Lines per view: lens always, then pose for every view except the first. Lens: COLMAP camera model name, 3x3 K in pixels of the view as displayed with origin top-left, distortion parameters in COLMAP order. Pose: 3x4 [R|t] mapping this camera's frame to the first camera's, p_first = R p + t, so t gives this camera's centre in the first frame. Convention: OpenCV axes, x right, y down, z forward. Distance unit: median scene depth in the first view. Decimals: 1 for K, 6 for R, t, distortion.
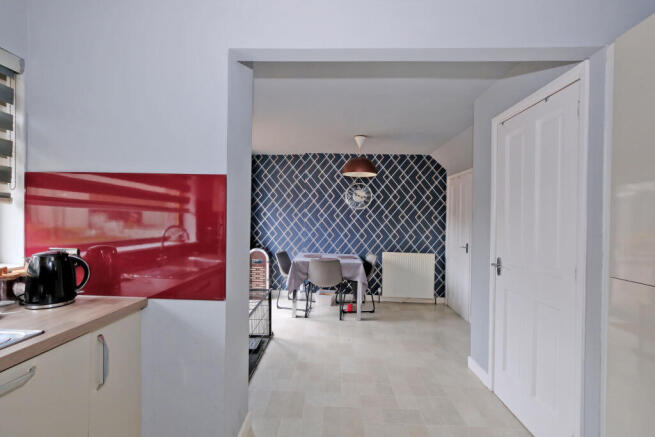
lens RADIAL K [[286.6, 0, 327.0], [0, 286.6, 221.0], [0, 0, 1]] dist [0.000072, -0.001138]
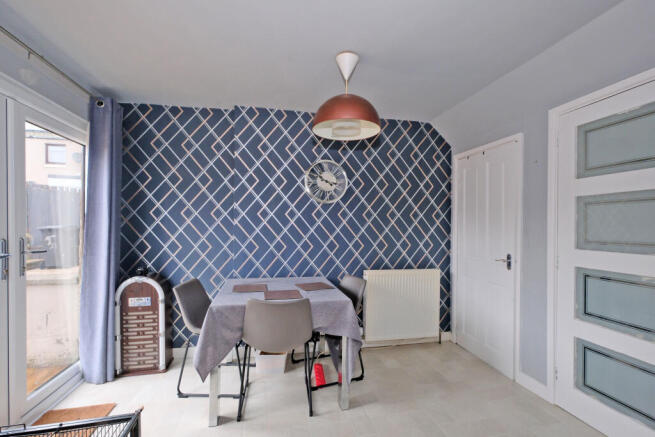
lens RADIAL K [[286.6, 0, 337.1], [0, 286.6, 219.1], [0, 0, 1]] dist [0.000072, -0.001138]
pose [[0.963537, -0.011269, 0.267337, -0.033268], [0.017013, 0.999671, -0.019179, 0.005425], [-0.267033, 0.023028, 0.963412, 0.400123]]
